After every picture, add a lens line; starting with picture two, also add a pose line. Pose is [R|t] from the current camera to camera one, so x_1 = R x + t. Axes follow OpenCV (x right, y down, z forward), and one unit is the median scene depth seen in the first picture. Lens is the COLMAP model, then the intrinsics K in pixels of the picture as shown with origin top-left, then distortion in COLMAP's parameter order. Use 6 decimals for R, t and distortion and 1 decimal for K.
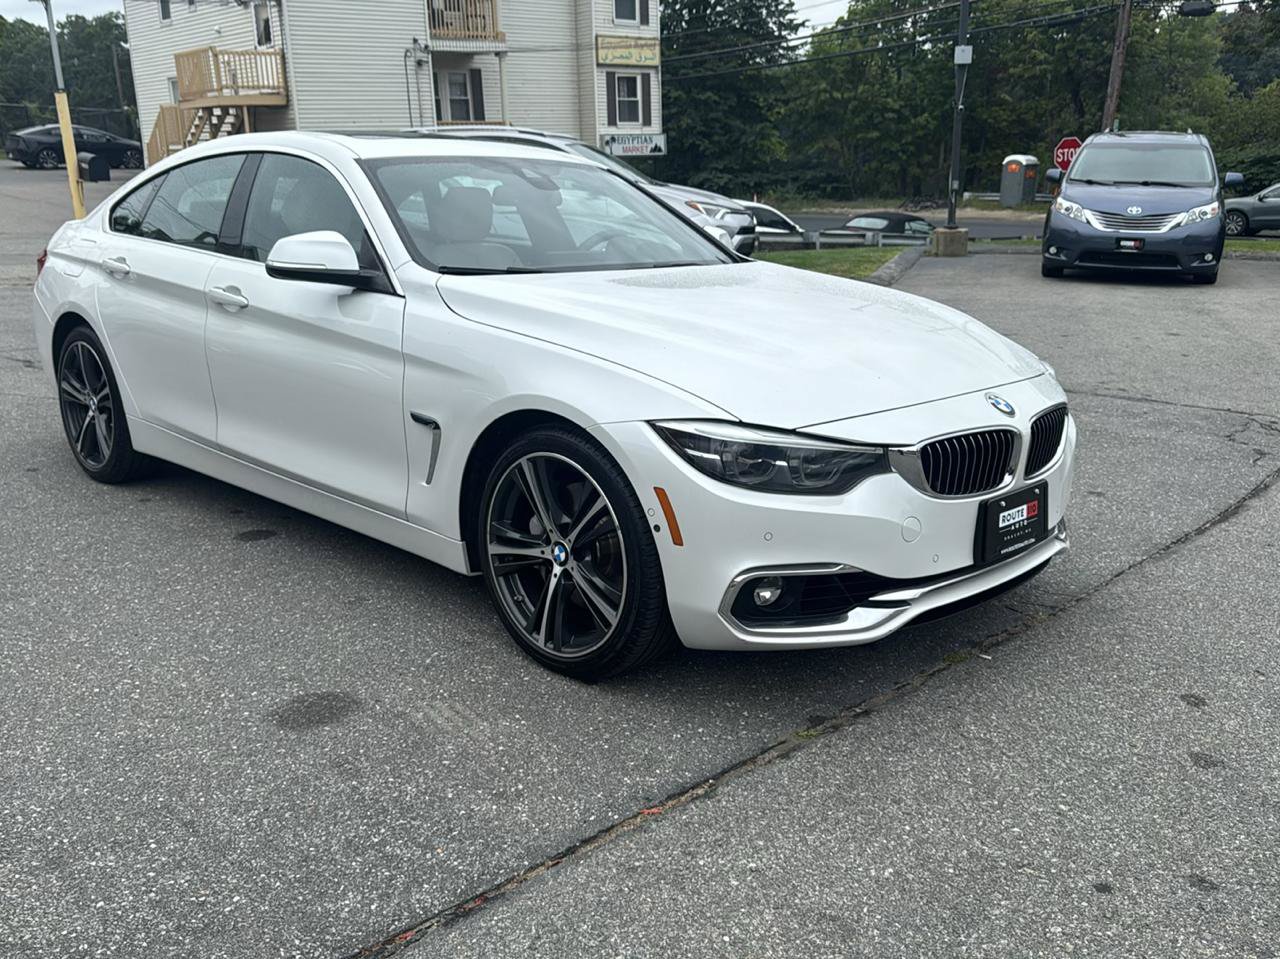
lens RADIAL K [[1163.7, 0, 639.9], [0, 1163.7, 481.7], [0, 0, 1]] dist [0.059721, -0.093194]
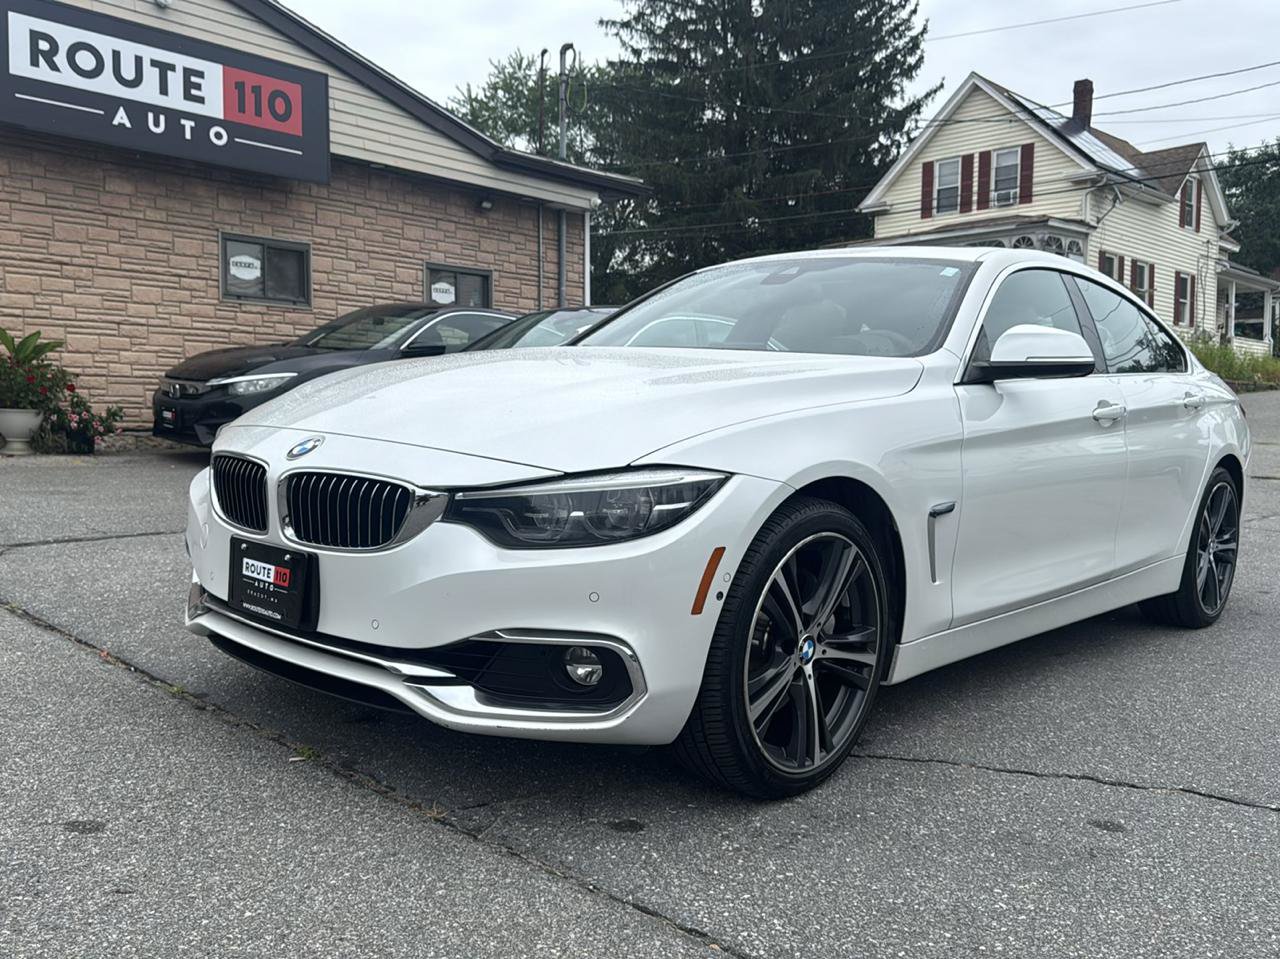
lens RADIAL K [[1160.3, 0, 640.6], [0, 1160.3, 481.4], [0, 0, 1]] dist [0.081250, -0.136265]
pose [[0.044817, 0.081898, -0.995633, 0.267923], [-0.295571, 0.953100, 0.065094, -0.038936], [0.954269, 0.291363, 0.066922, 0.270085]]
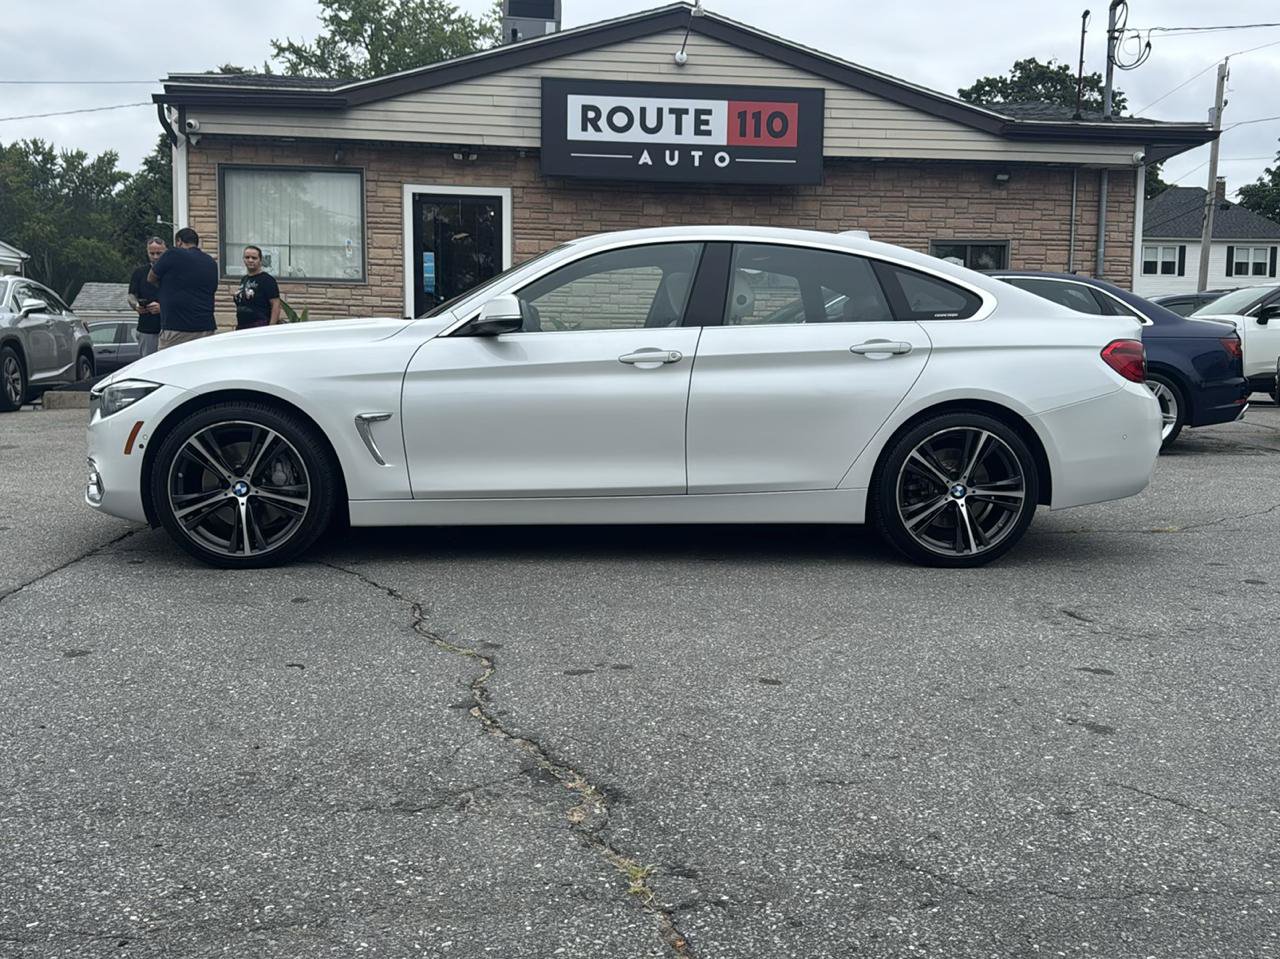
lens RADIAL K [[1151.1, 0, 663.1], [0, 1151.1, 481.0], [0, 0, 1]] dist [0.154931, -0.356660]
pose [[-0.632845, 0.084231, -0.769683, 0.261343], [-0.207609, 0.939205, 0.273482, -0.128488], [0.745926, 0.332865, -0.576884, 0.606019]]
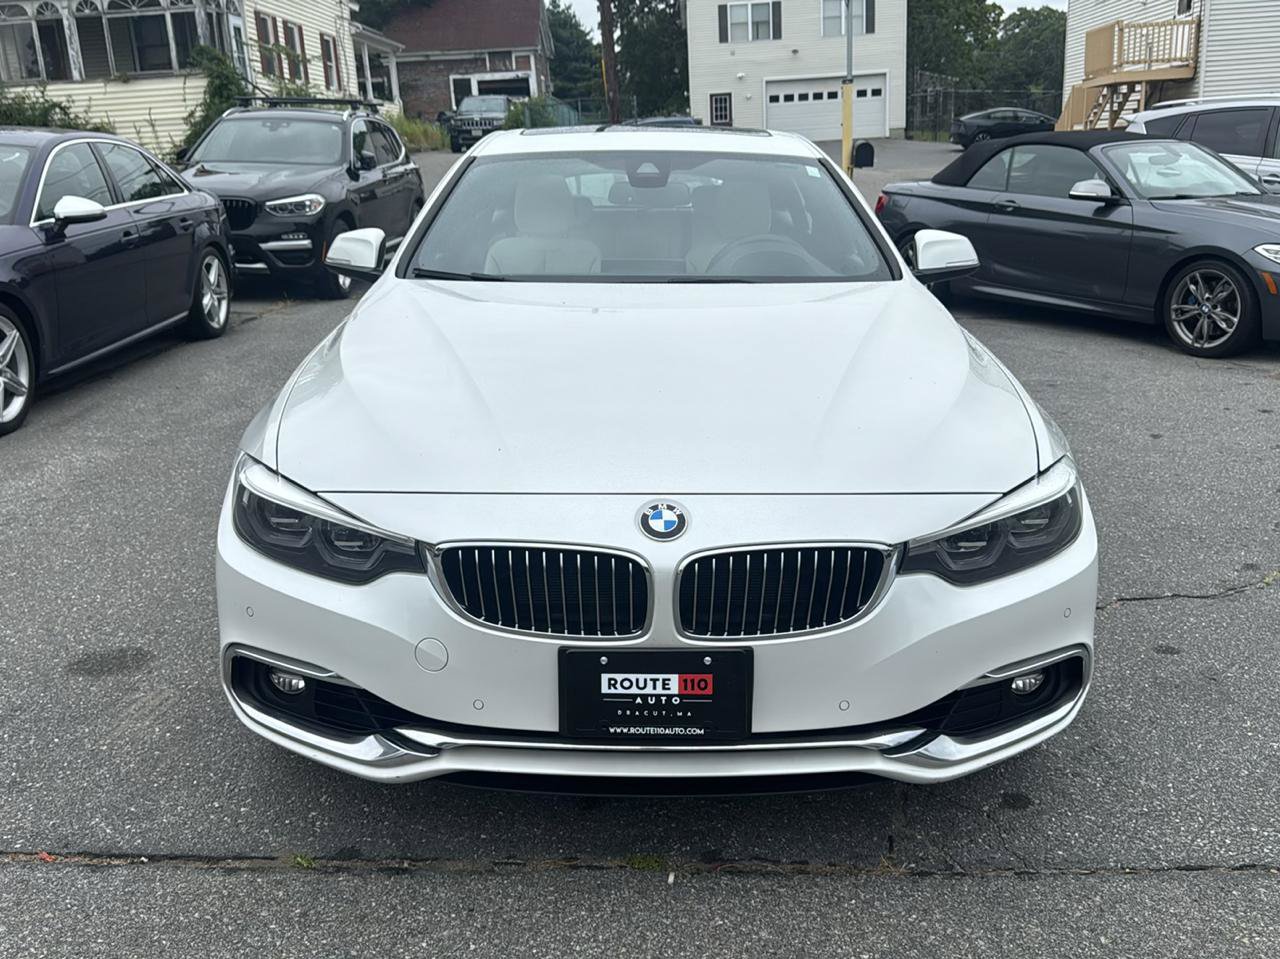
lens RADIAL K [[1181.8, 0, 645.7], [0, 1181.8, 461.7], [0, 0, 1]] dist [0.061100, -0.082238]
pose [[0.704140, 0.168864, -0.689689, 0.175409], [-0.170601, 0.983092, 0.066526, -0.032600], [0.689262, 0.070818, 0.721043, 0.112810]]
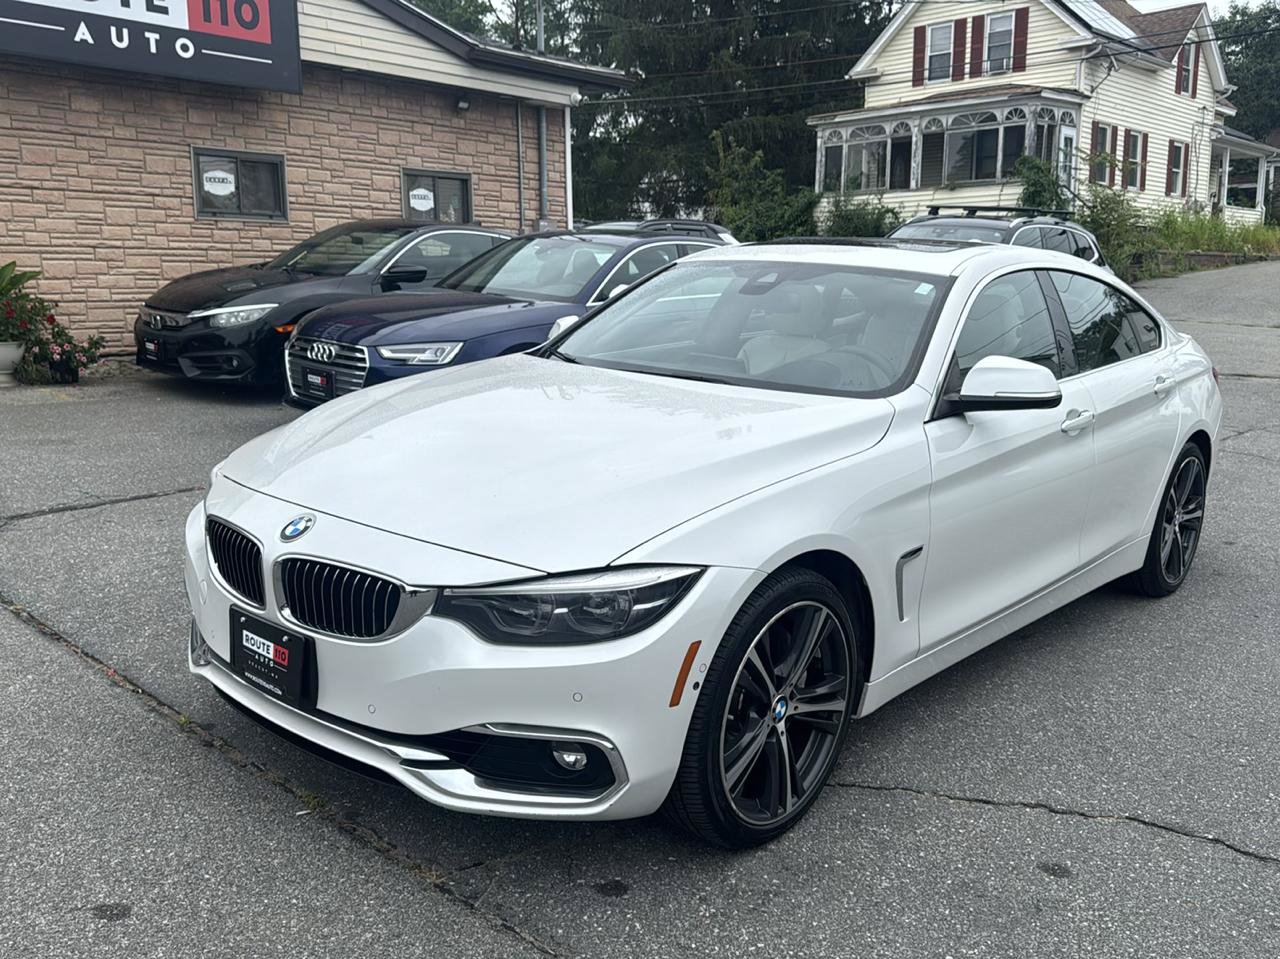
lens RADIAL K [[1163.7, 0, 639.9], [0, 1163.7, 481.7], [0, 0, 1]] dist [0.059721, -0.093194]
pose [[0.056381, 0.195615, -0.979059, 0.271299], [-0.283816, 0.943303, 0.172127, -0.074471], [0.957220, 0.268167, 0.108703, 0.260716]]
